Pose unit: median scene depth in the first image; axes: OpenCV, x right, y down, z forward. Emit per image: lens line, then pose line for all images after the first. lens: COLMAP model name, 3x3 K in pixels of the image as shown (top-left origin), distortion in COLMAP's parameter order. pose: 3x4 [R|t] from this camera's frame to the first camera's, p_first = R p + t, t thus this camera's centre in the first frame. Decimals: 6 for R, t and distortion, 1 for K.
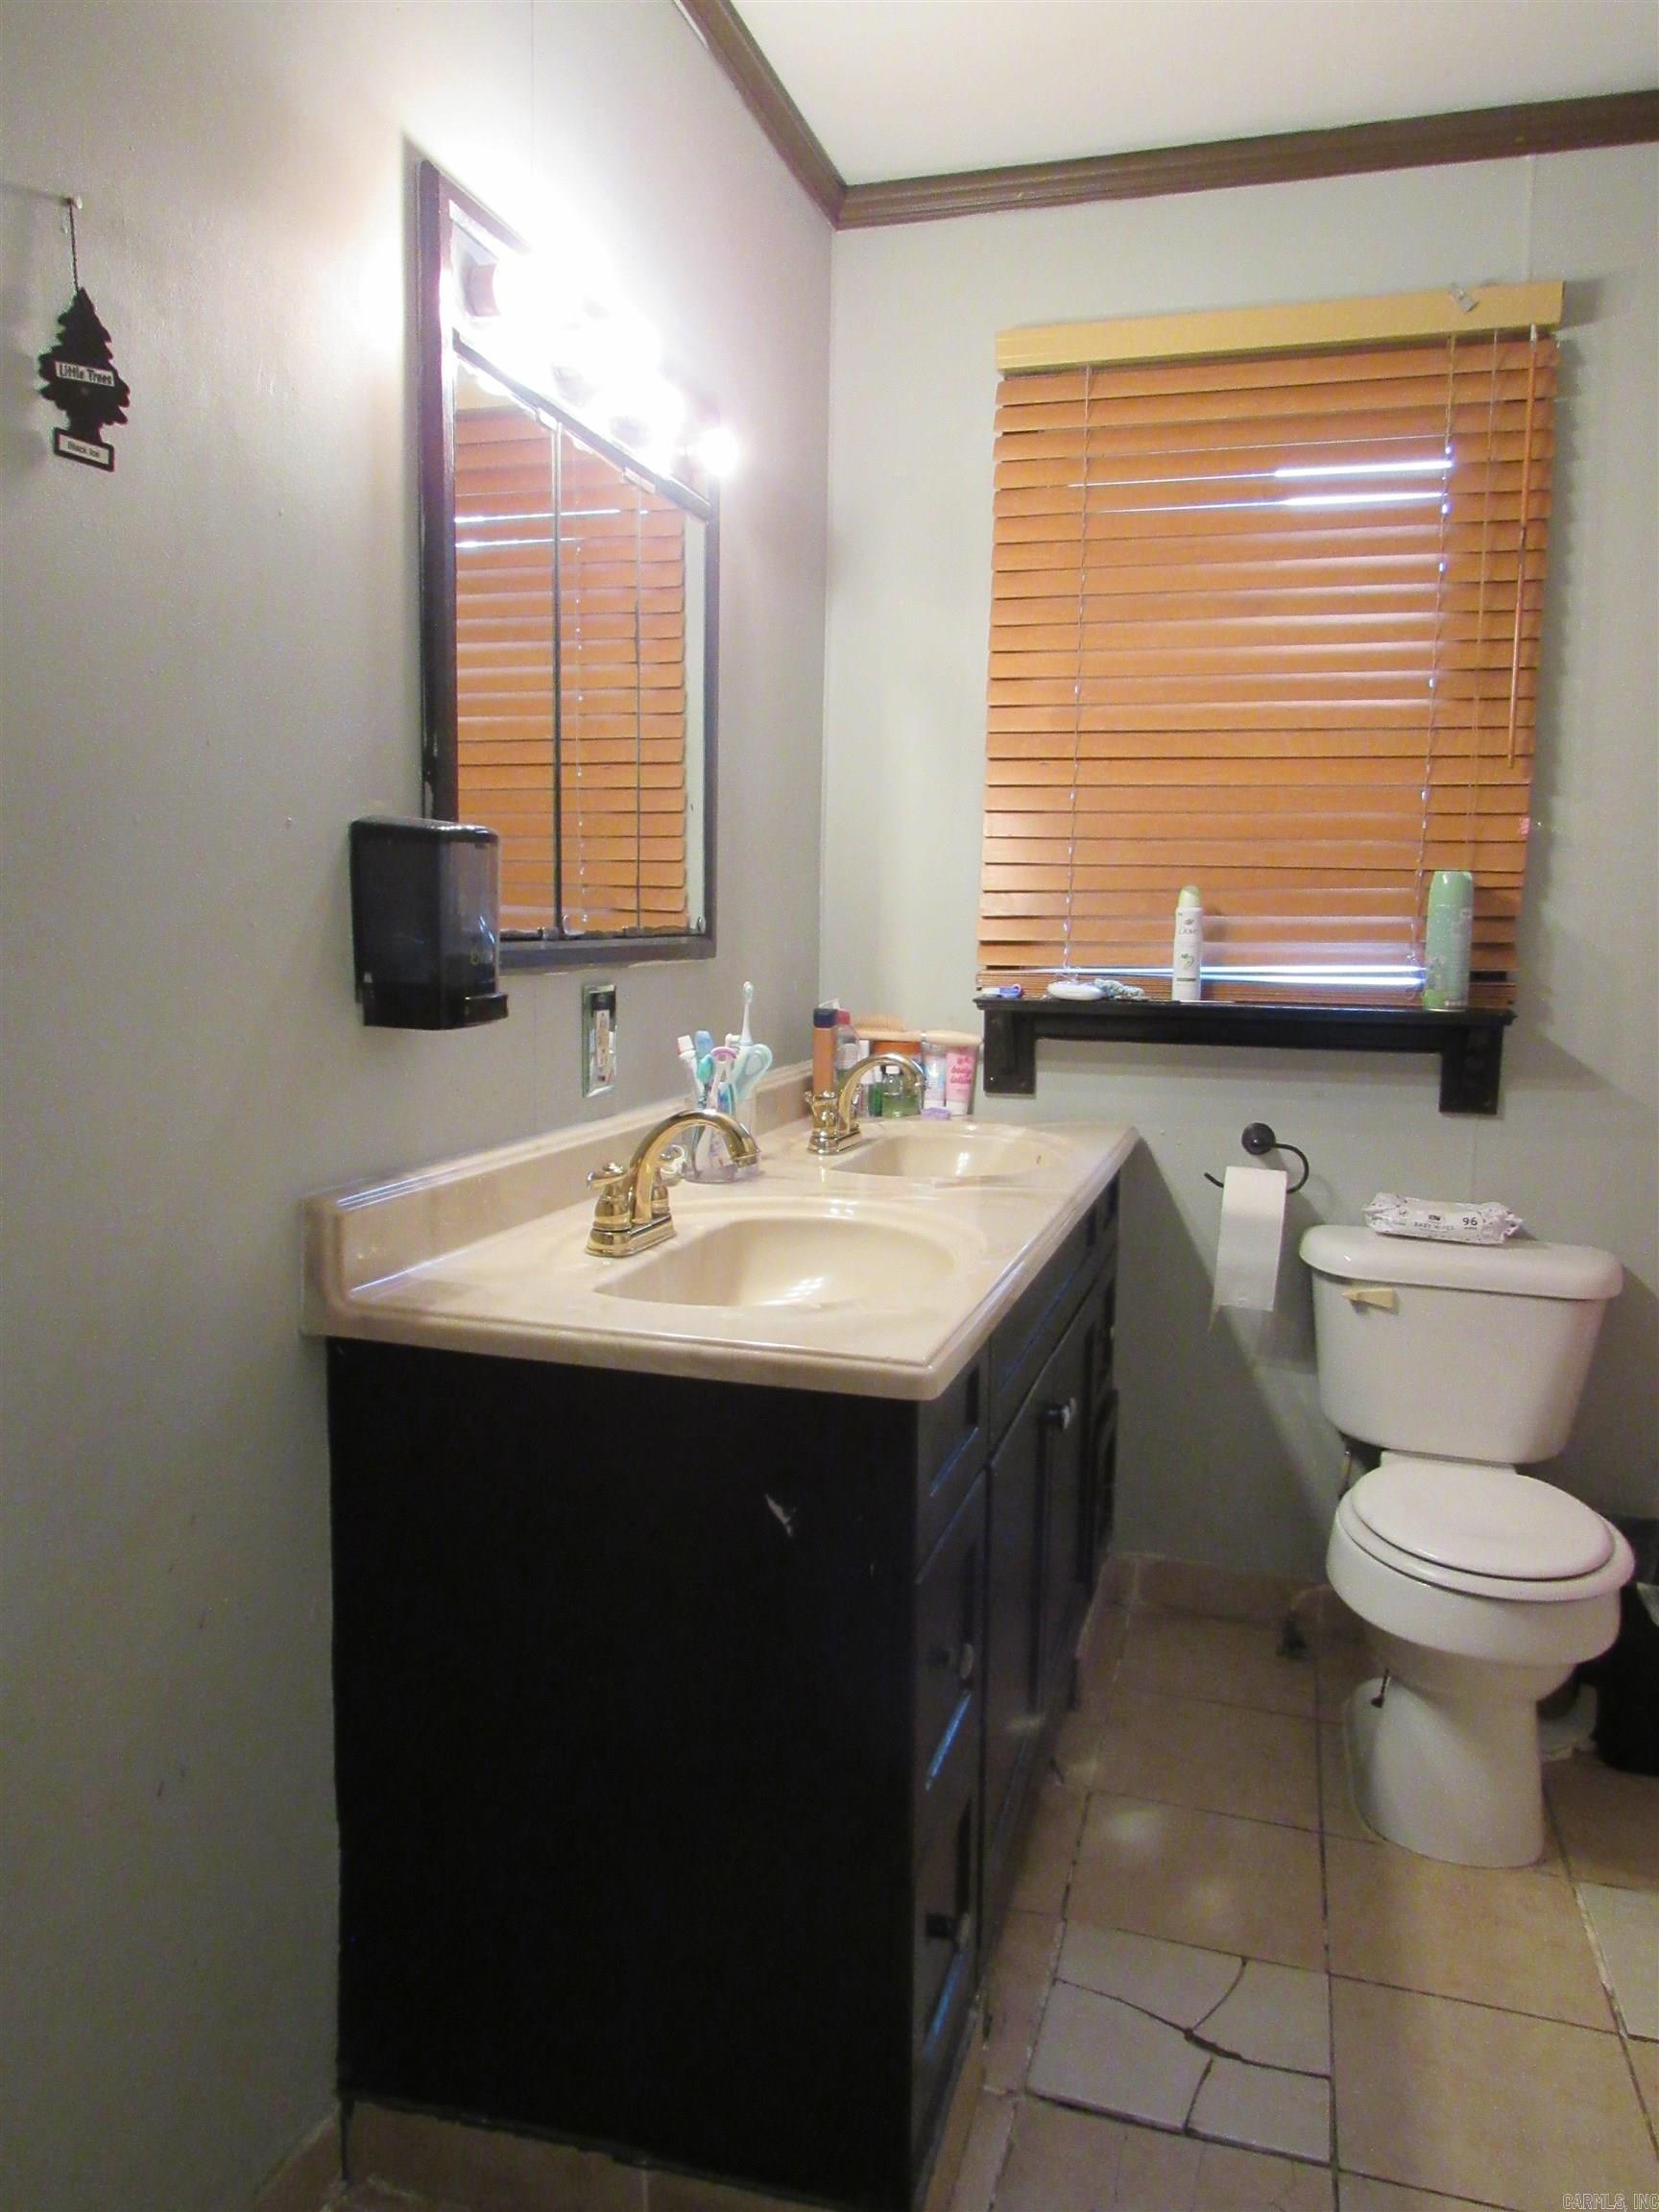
lens RADIAL K [[1584.6, 0, 821.2], [0, 1584.6, 1096.4], [0, 0, 1]] dist [-0.032325, 0.016367]
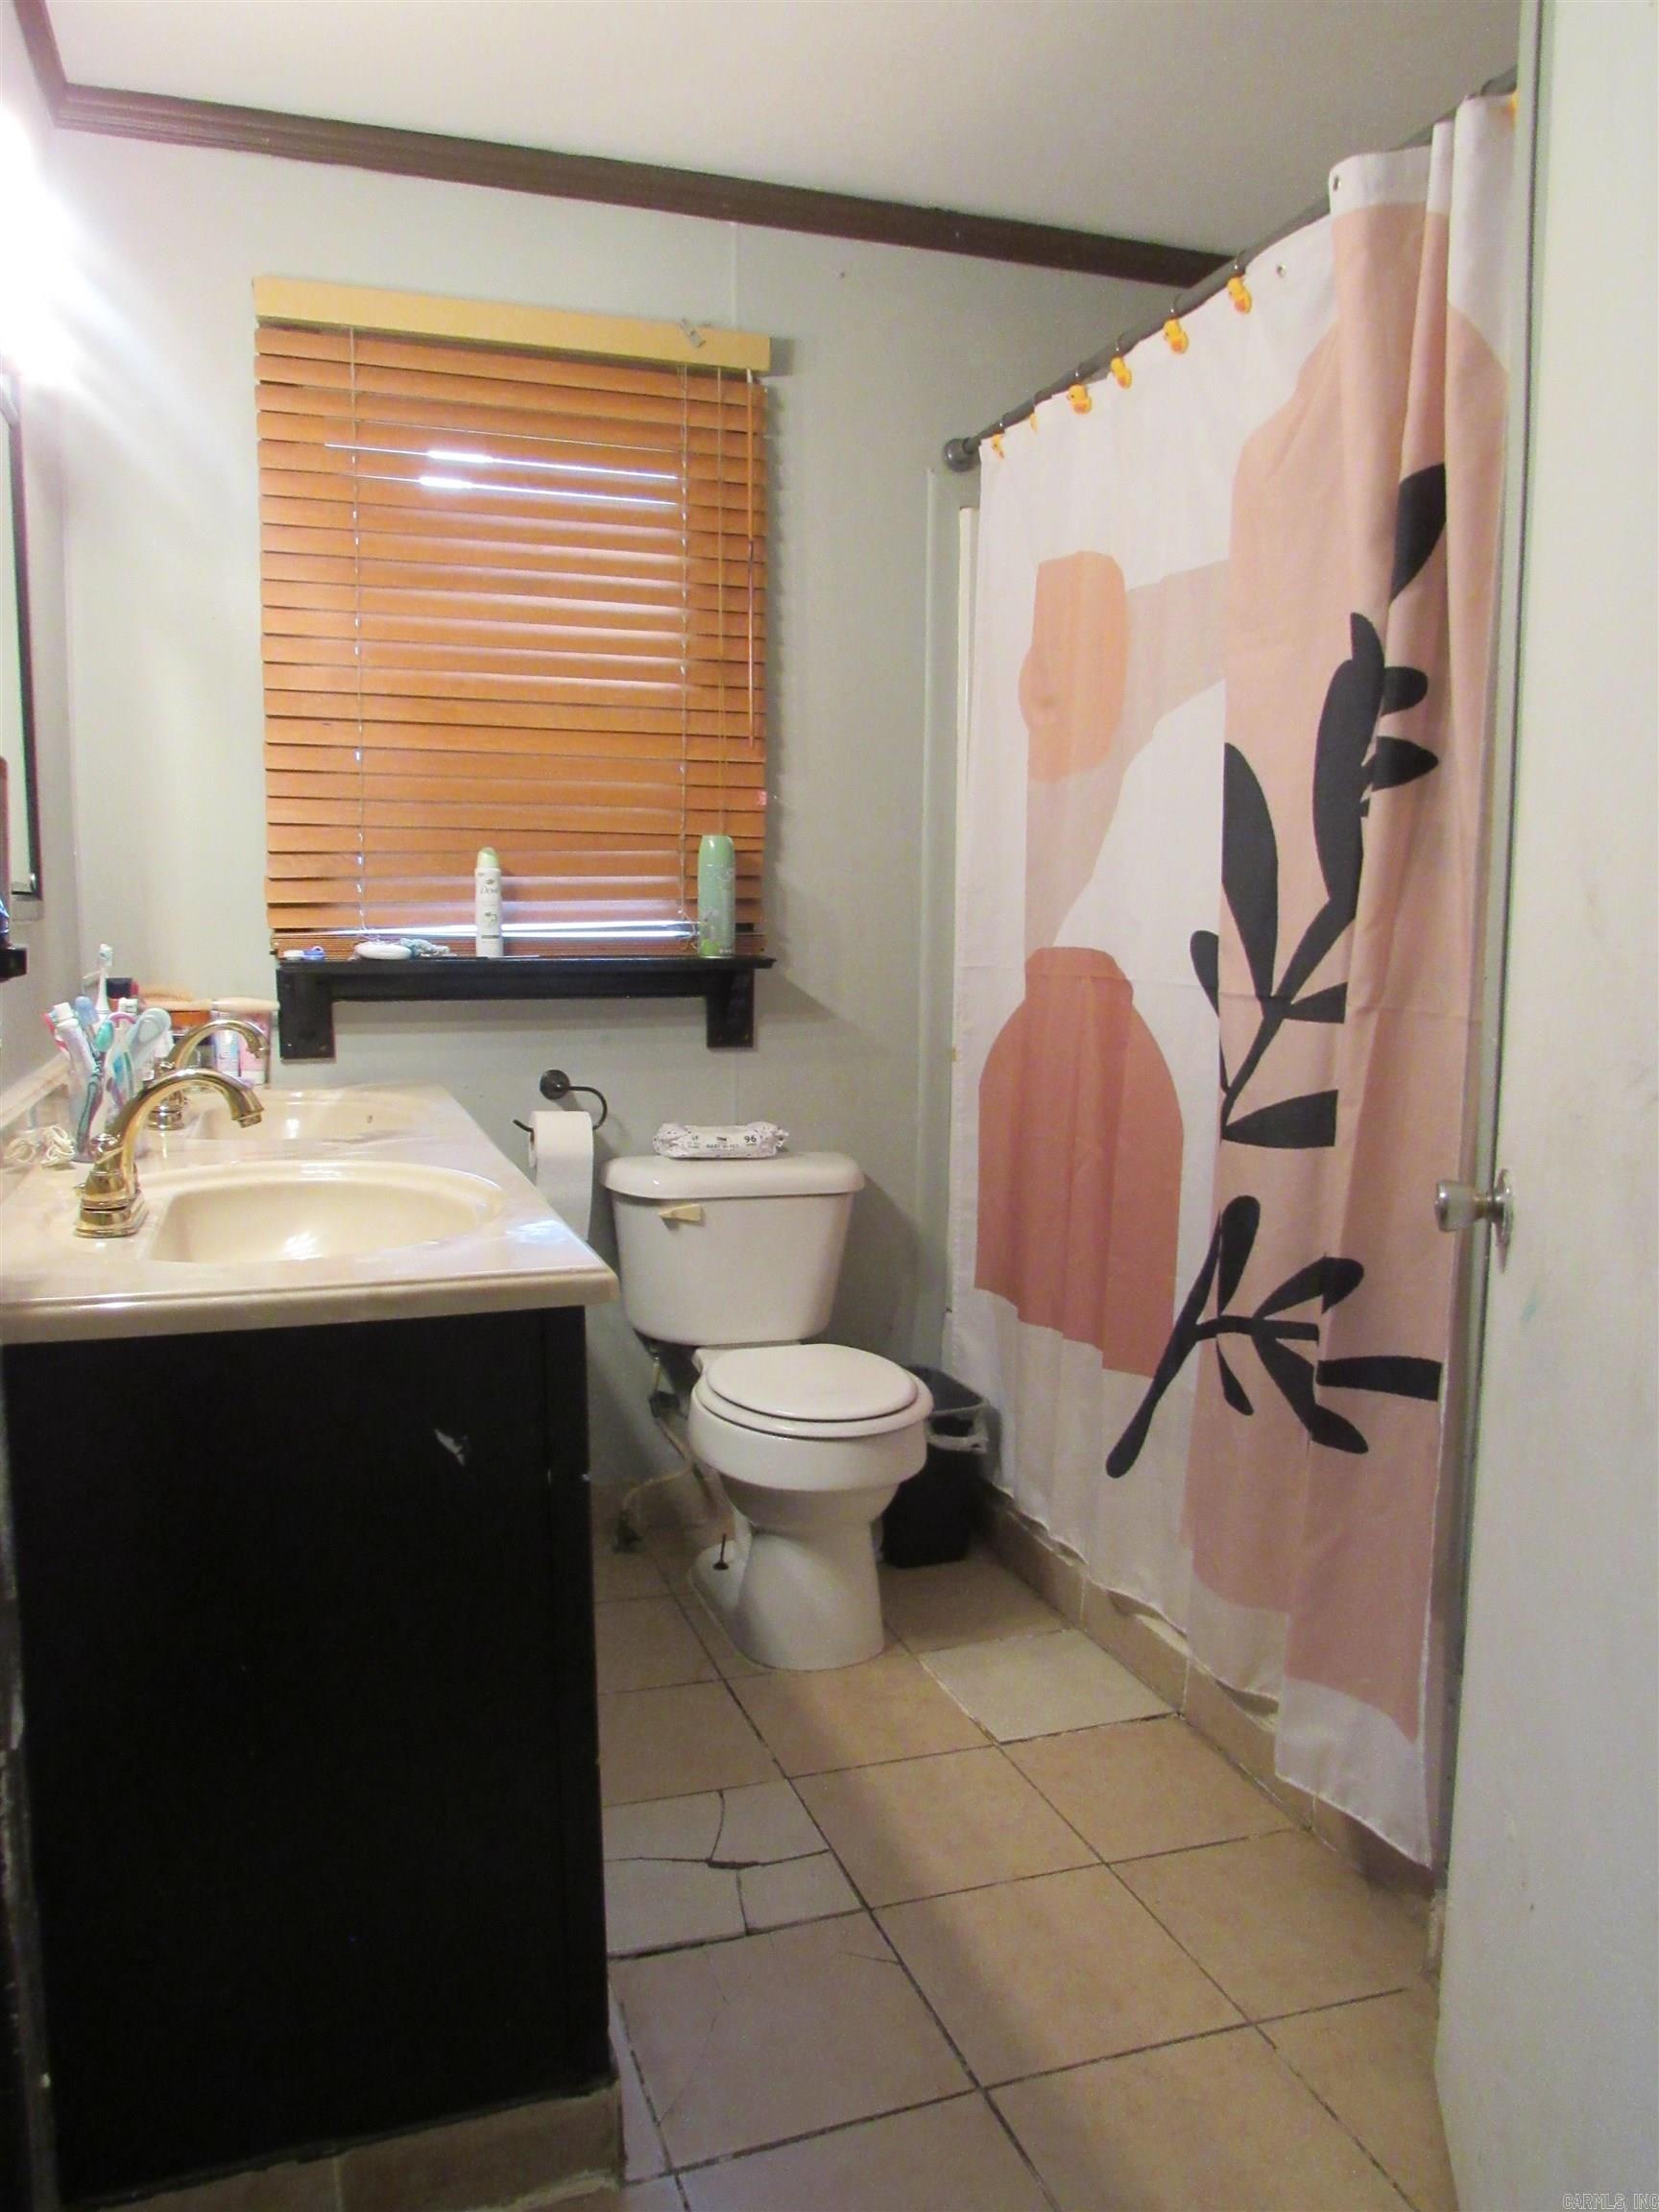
lens RADIAL K [[1584.6, 0, 827.3], [0, 1584.6, 1091.7], [0, 0, 1]] dist [-0.032325, 0.016367]
pose [[0.812945, -0.075882, 0.577375, -0.211379], [0.071023, 0.996992, 0.031031, 0.012650], [-0.577993, 0.015780, 0.815889, 0.015147]]
